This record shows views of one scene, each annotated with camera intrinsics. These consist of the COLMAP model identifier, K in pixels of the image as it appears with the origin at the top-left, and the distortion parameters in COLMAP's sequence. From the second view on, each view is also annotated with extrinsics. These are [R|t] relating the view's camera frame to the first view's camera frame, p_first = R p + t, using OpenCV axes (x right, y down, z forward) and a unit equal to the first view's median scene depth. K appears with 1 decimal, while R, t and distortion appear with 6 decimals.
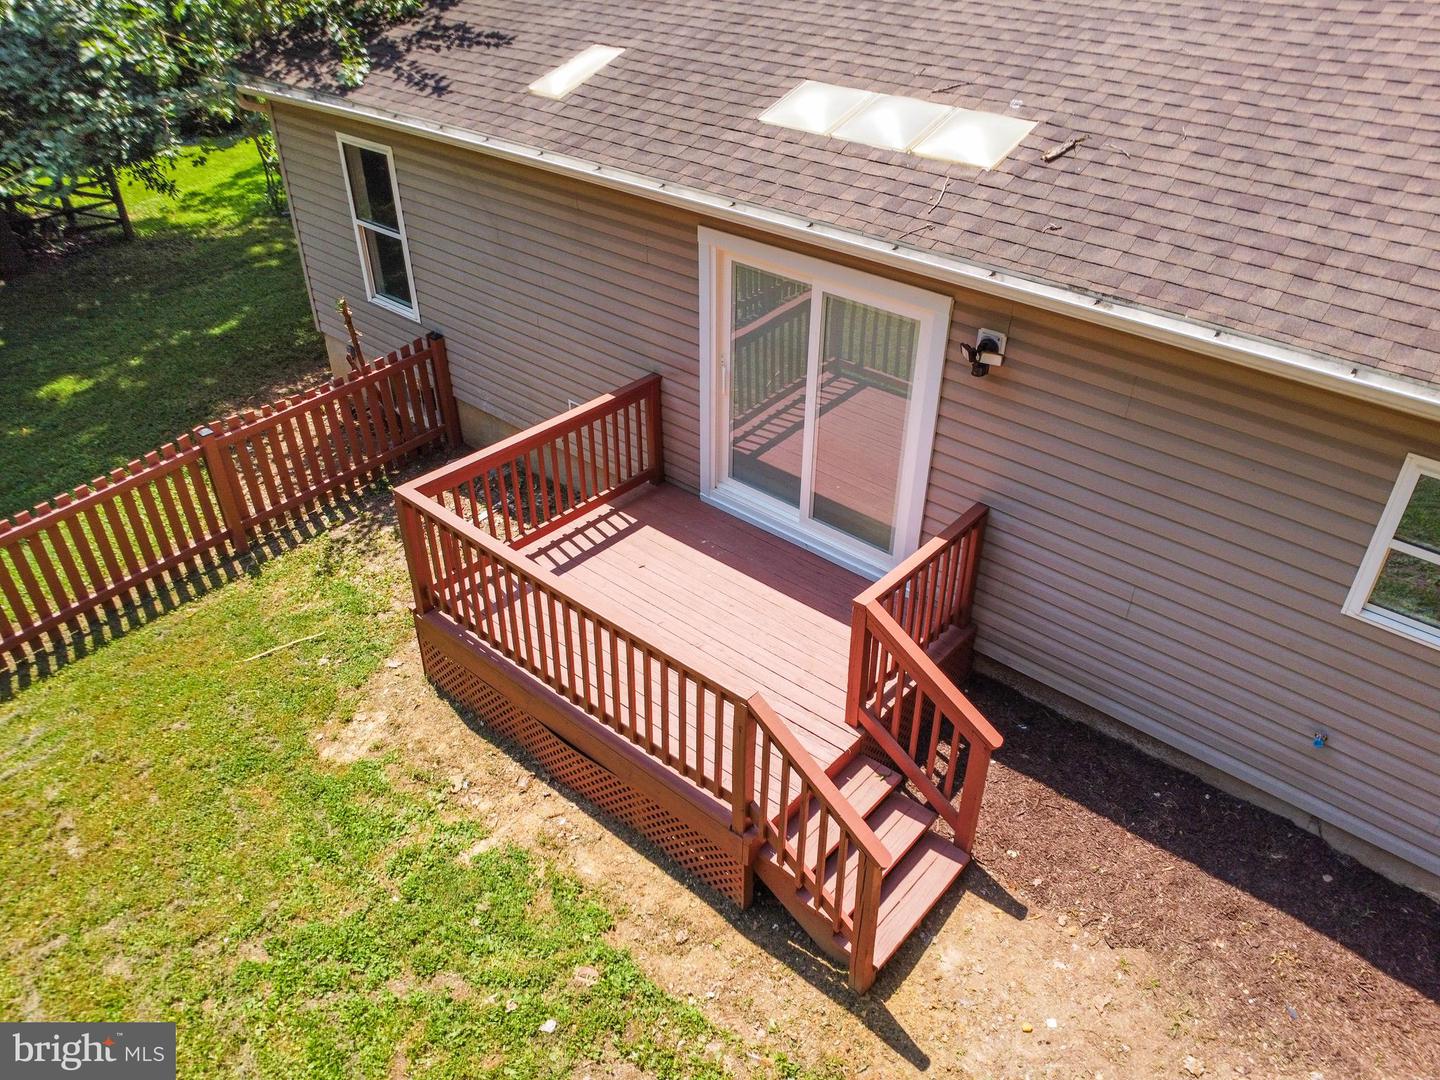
lens RADIAL K [[1041.0, 0, 722.3], [0, 1041.0, 545.9], [0, 0, 1]] dist [-0.028150, 0.000971]
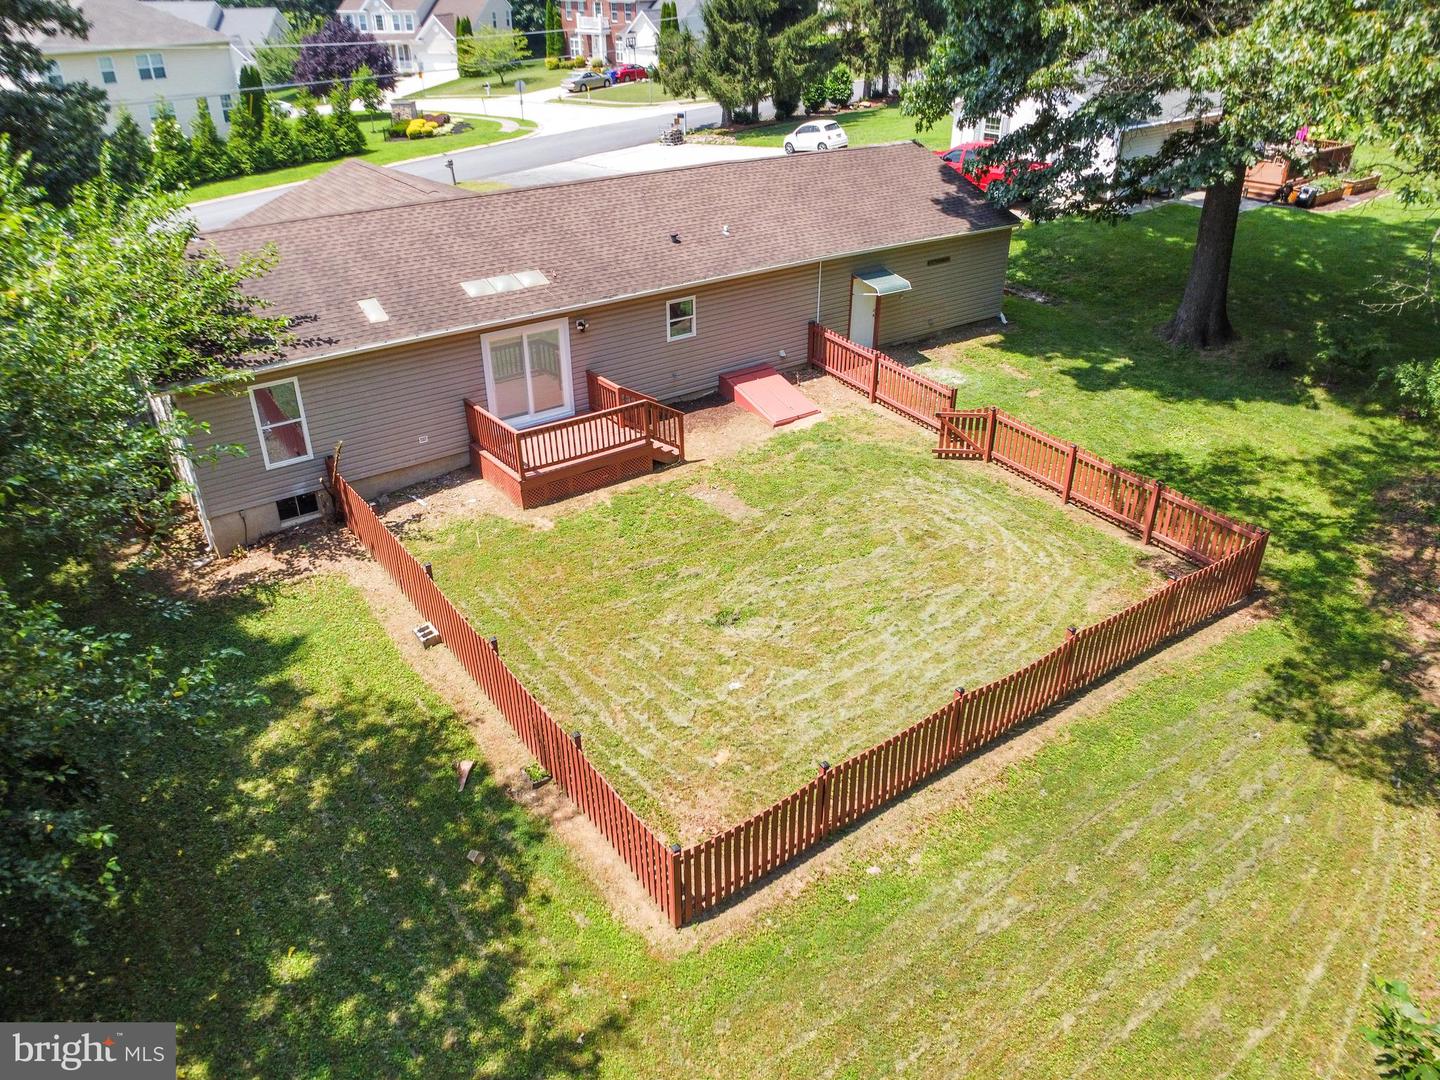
lens RADIAL K [[1041.0, 0, 716.6], [0, 1041.0, 535.2], [0, 0, 1]] dist [-0.028150, 0.000971]
pose [[0.228606, -0.480062, 0.846924, -2.768352], [0.559765, 0.776586, 0.289097, -0.362195], [-0.796494, 0.407989, 0.446254, -0.639506]]
